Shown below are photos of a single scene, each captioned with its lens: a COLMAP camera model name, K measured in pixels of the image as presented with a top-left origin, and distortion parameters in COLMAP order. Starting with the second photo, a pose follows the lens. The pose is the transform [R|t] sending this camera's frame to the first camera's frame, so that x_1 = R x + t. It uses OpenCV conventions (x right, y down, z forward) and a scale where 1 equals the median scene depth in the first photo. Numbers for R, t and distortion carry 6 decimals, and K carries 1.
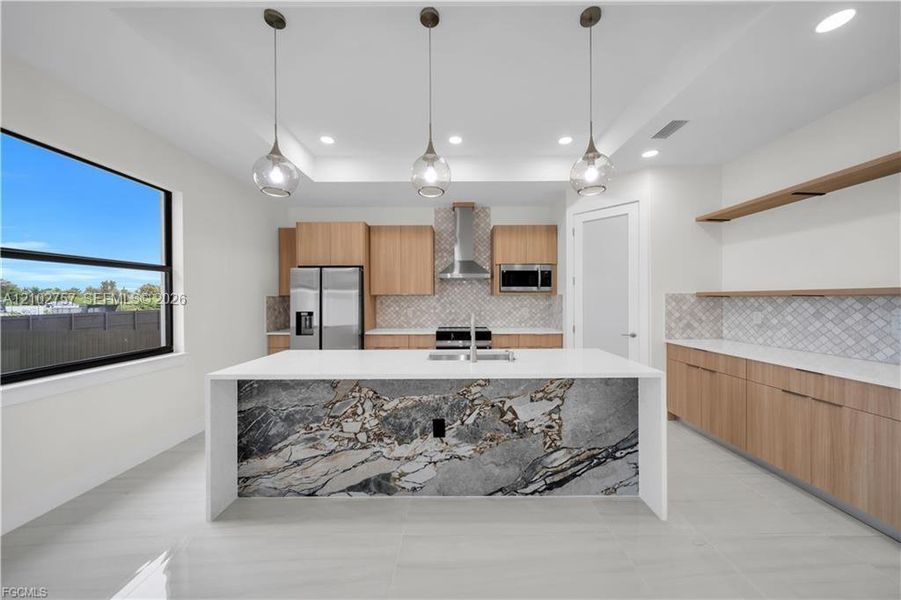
lens RADIAL K [[312.0, 0, 450.6], [0, 312.0, 303.3], [0, 0, 1]] dist [-0.000313, -0.000244]
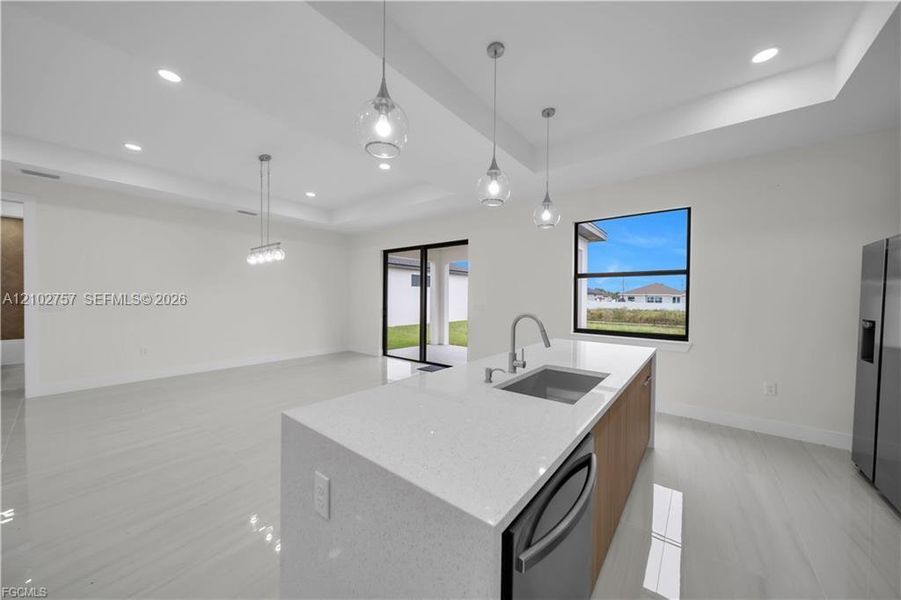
lens RADIAL K [[312.0, 0, 455.8], [0, 312.0, 301.7], [0, 0, 1]] dist [-0.000313, -0.000244]
pose [[-0.610180, 0.008403, -0.792218, 0.631718], [-0.018052, 0.999537, 0.024505, -0.008564], [0.792057, 0.029254, -0.609746, 1.062157]]
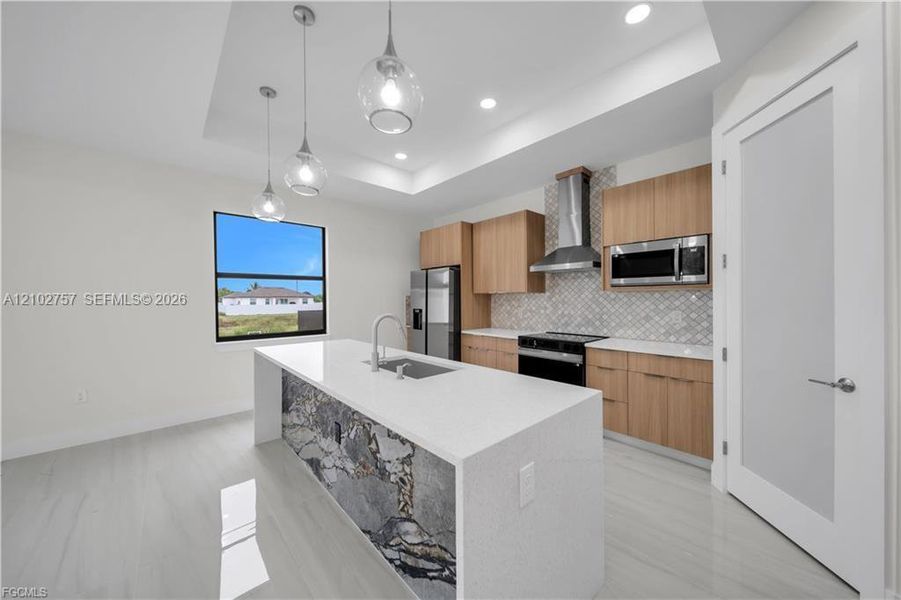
lens RADIAL K [[312.0, 0, 450.8], [0, 312.0, 300.6], [0, 0, 1]] dist [-0.000313, -0.000244]
pose [[0.676758, 0.003073, -0.736199, 0.658007], [-0.004227, 0.999991, 0.000288, -0.006640], [0.736194, 0.002918, 0.676765, 0.439878]]
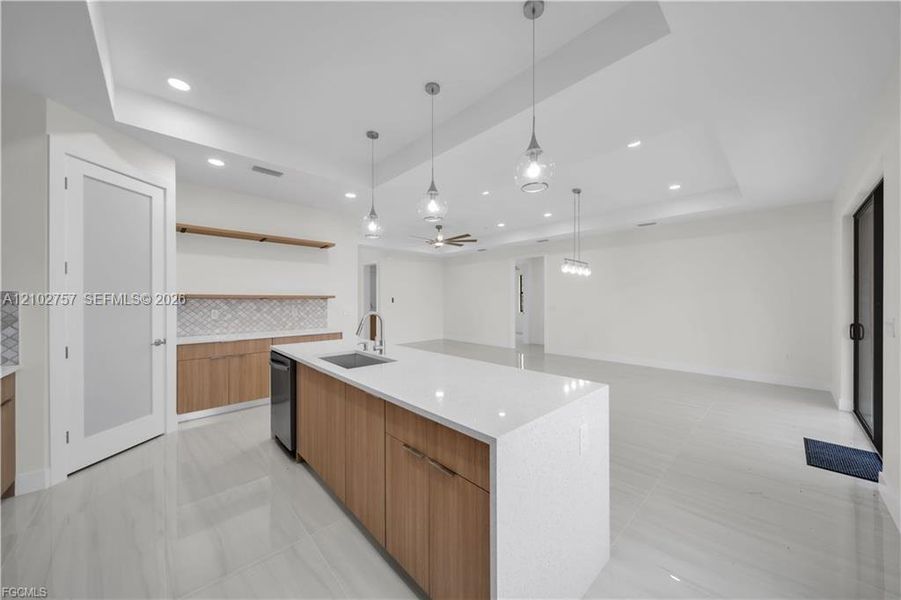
lens RADIAL K [[312.0, 0, 450.1], [0, 312.0, 296.4], [0, 0, 1]] dist [-0.000313, -0.000244]
pose [[-0.684702, 0.012898, 0.728709, -0.710299], [0.013031, 0.999900, -0.005453, -0.011483], [-0.728706, 0.005762, -0.684802, 1.228900]]
